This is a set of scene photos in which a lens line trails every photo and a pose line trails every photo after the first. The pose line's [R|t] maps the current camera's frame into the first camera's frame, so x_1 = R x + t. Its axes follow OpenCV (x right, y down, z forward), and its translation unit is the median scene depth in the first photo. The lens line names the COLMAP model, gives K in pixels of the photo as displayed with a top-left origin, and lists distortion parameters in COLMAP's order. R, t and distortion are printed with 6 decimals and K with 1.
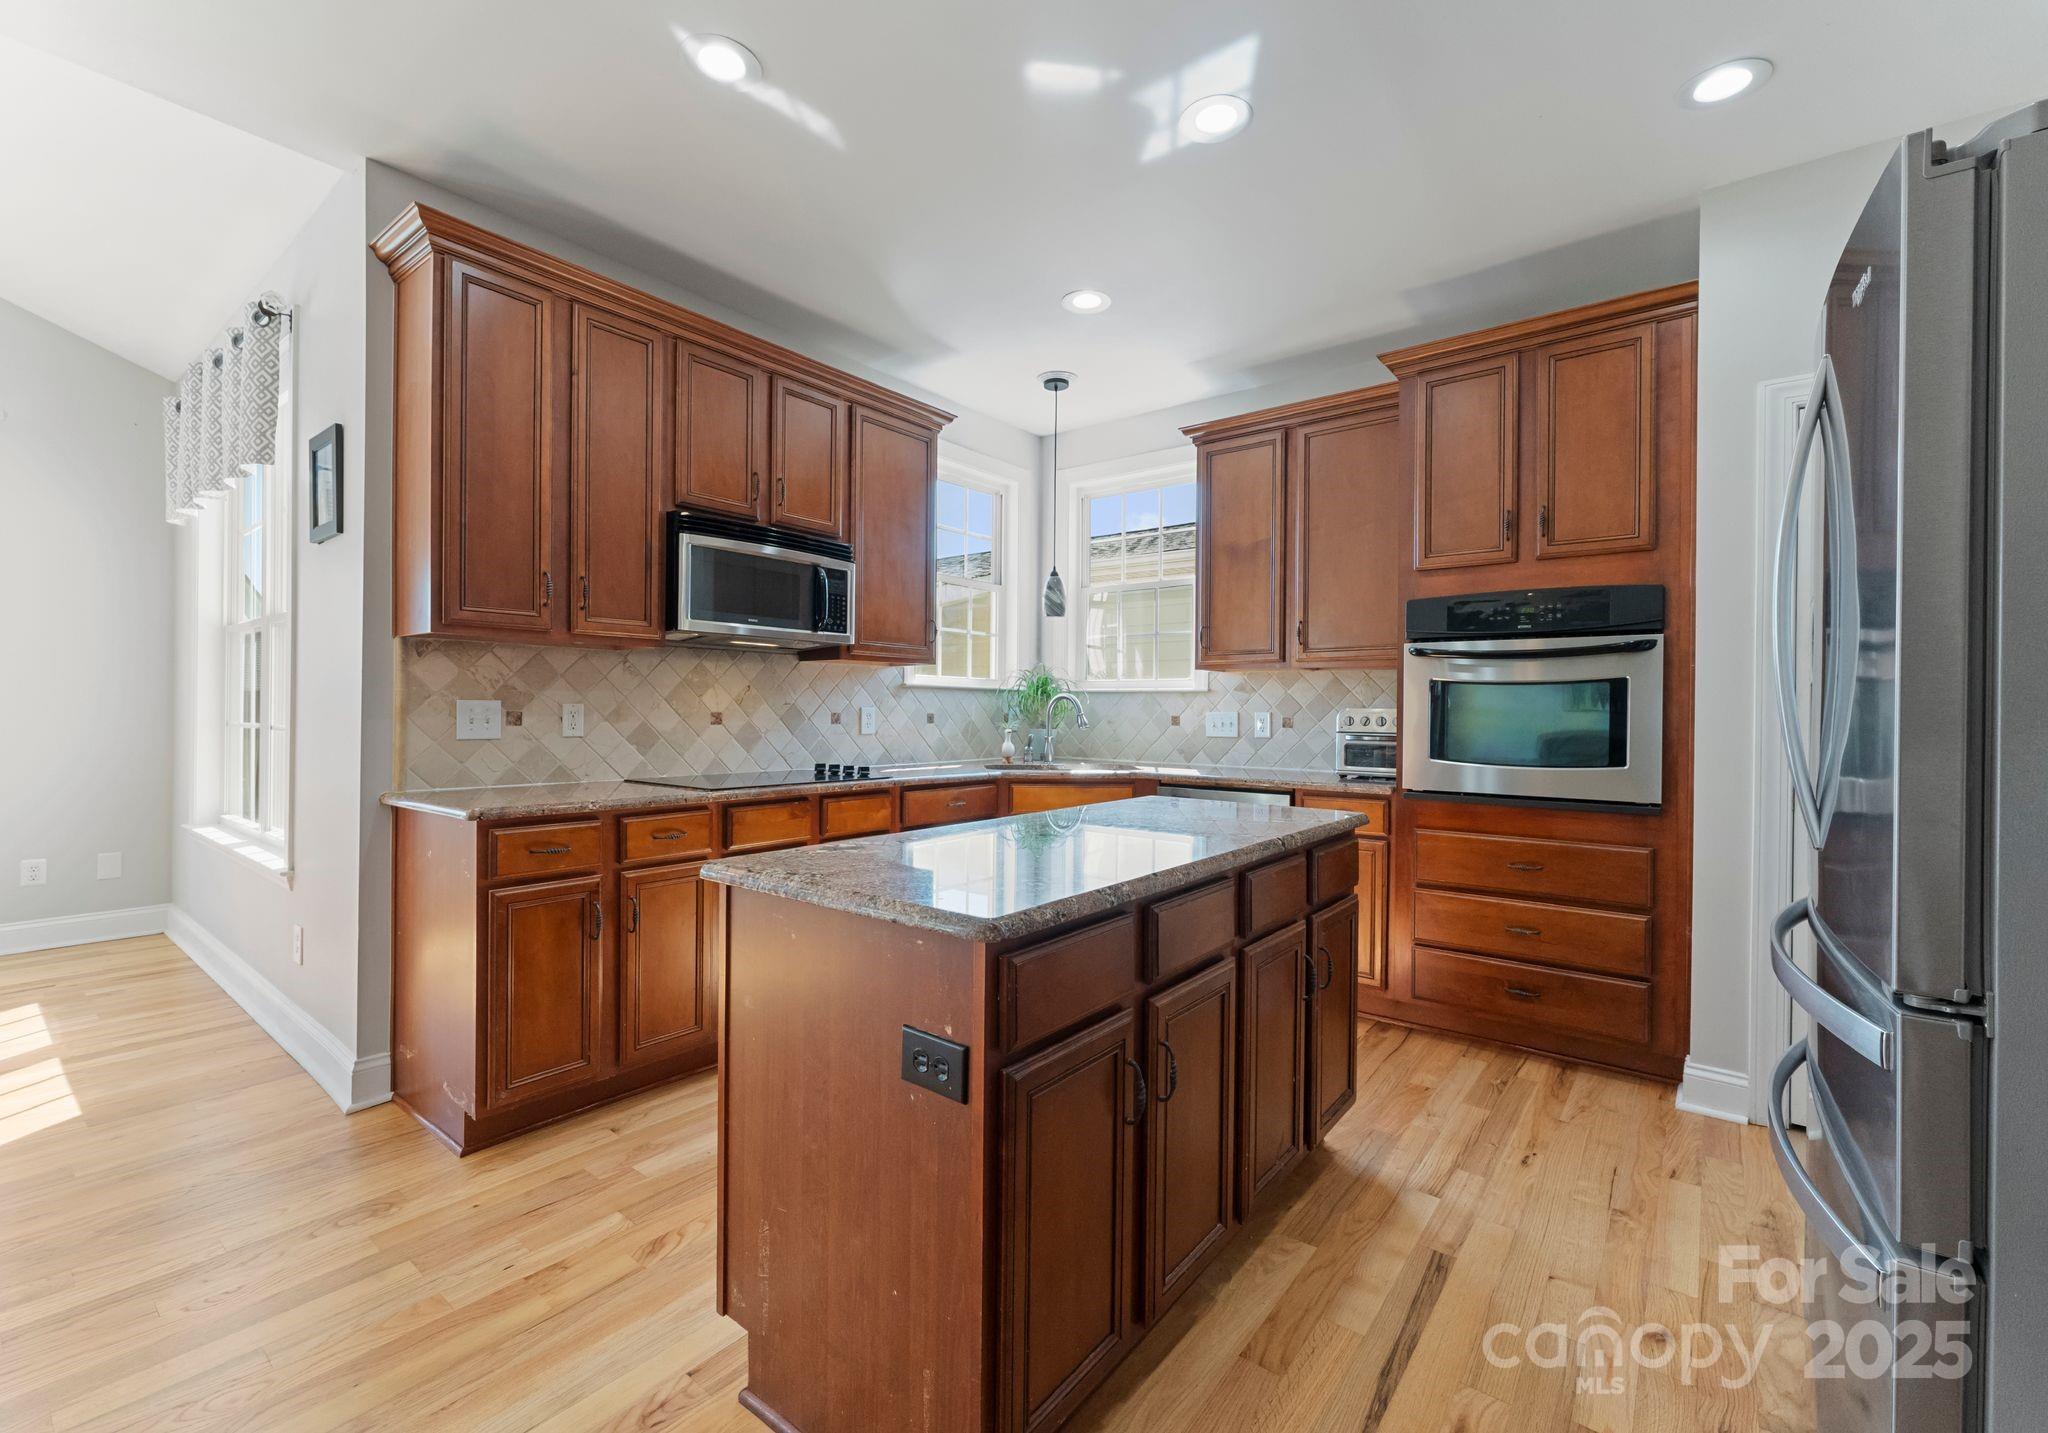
lens RADIAL K [[886.8, 0, 1048.9], [0, 886.8, 707.3], [0, 0, 1]] dist [-0.002253, -0.001401]
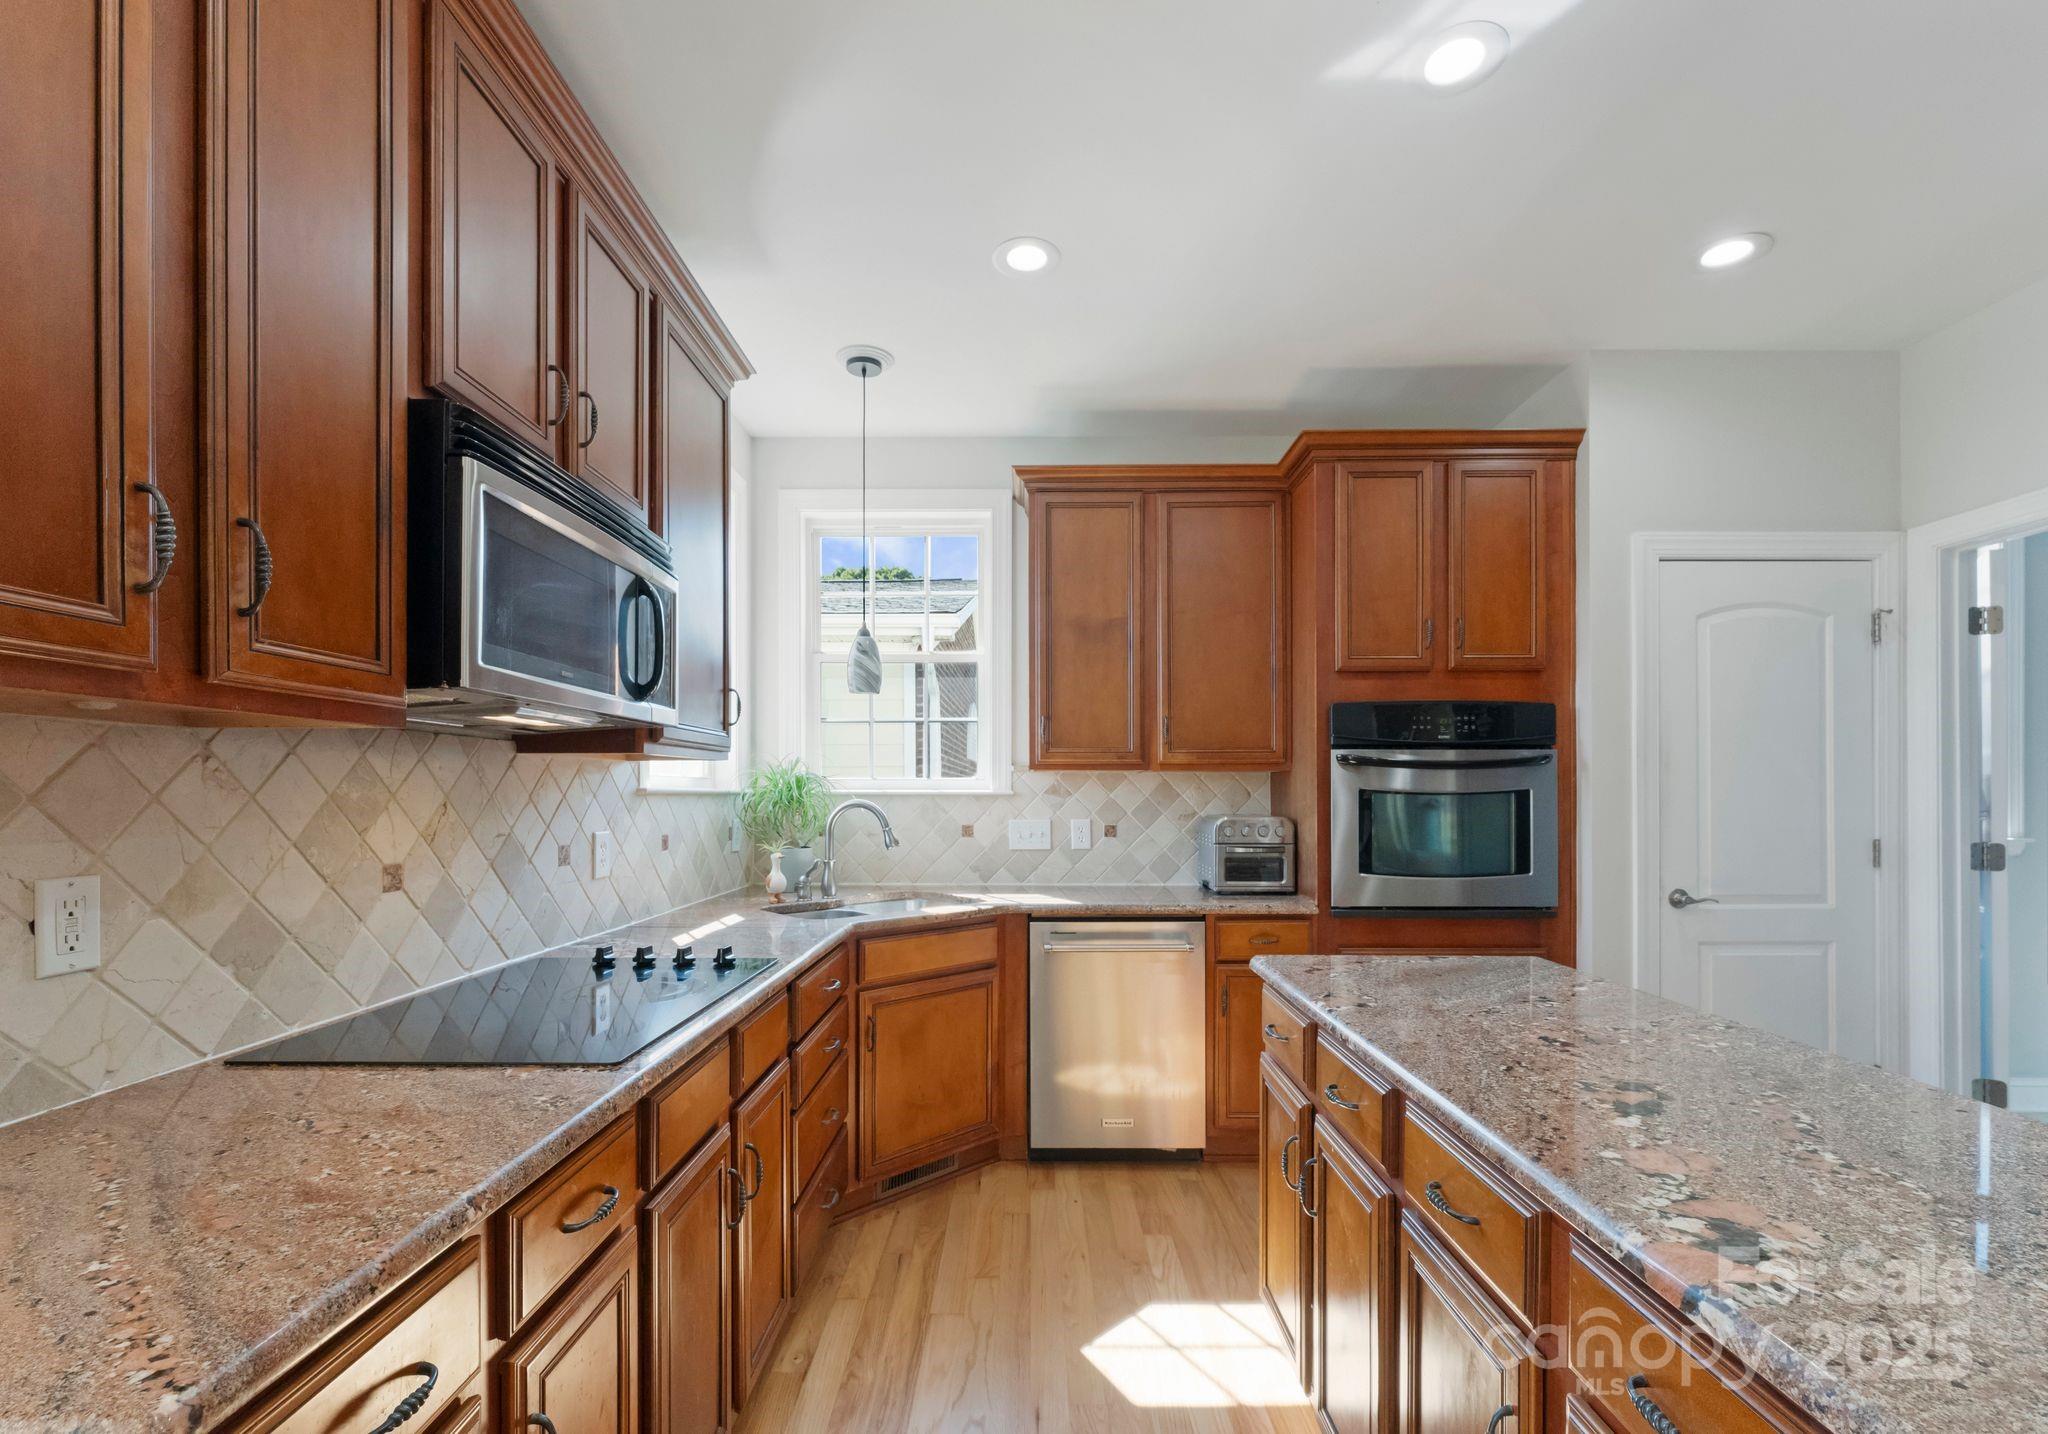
lens RADIAL K [[886.8, 0, 1030.5], [0, 886.8, 789.8], [0, 0, 1]] dist [-0.002253, -0.001401]
pose [[0.795967, -0.006588, 0.605304, -0.400208], [0.003992, 0.999976, 0.005633, -0.035469], [-0.605327, -0.002067, 0.795974, 0.443135]]
